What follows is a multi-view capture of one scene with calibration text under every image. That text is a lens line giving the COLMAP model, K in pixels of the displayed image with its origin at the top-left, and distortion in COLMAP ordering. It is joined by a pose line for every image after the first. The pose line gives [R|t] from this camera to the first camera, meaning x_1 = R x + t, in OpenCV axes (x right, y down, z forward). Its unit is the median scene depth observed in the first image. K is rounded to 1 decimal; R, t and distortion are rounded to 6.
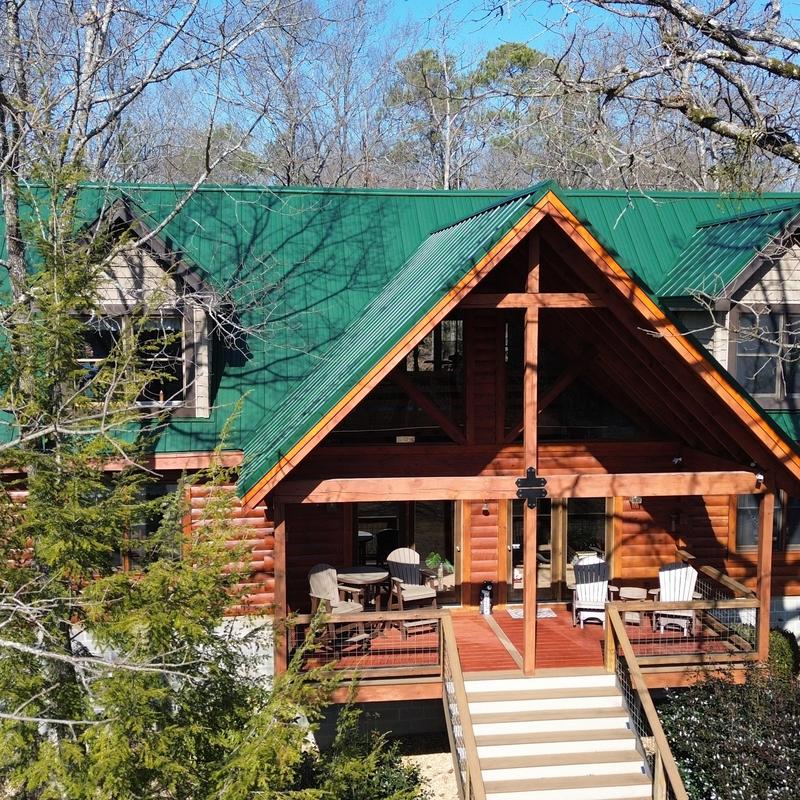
lens RADIAL K [[1140.0, 0, 400.0], [0, 1140.0, 400.0], [0, 0, 1]] dist [0.166454, -0.421038]
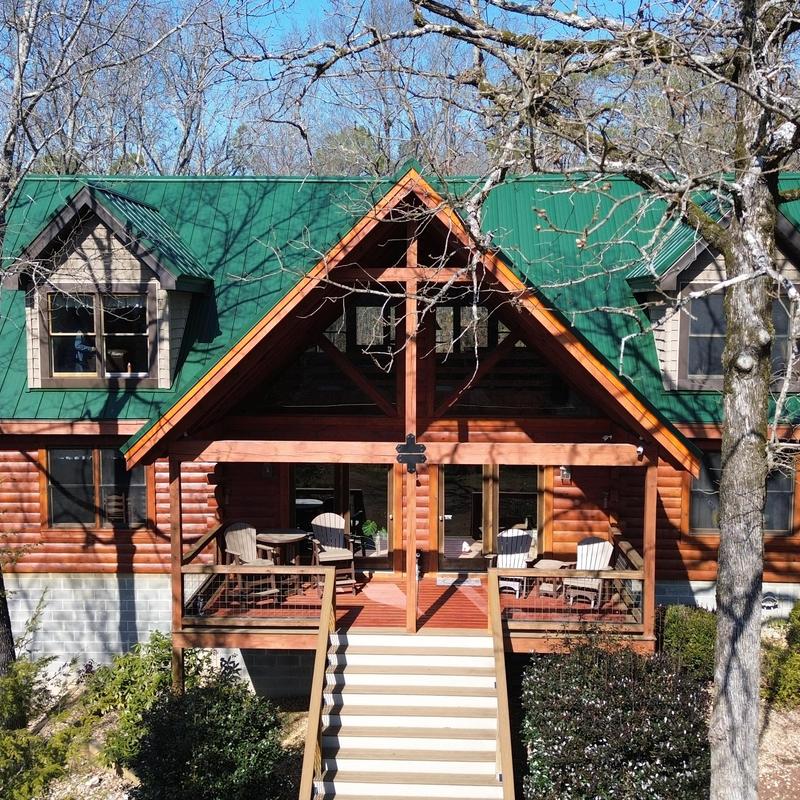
lens RADIAL K [[1140.0, 0, 400.0], [0, 1140.0, 400.0], [0, 0, 1]] dist [0.166454, -0.421038]
pose [[0.982813, 0.016960, -0.183822, 0.250392], [-0.017719, 0.999840, -0.002485, 0.025643], [0.183751, 0.005700, 0.982956, -0.025512]]
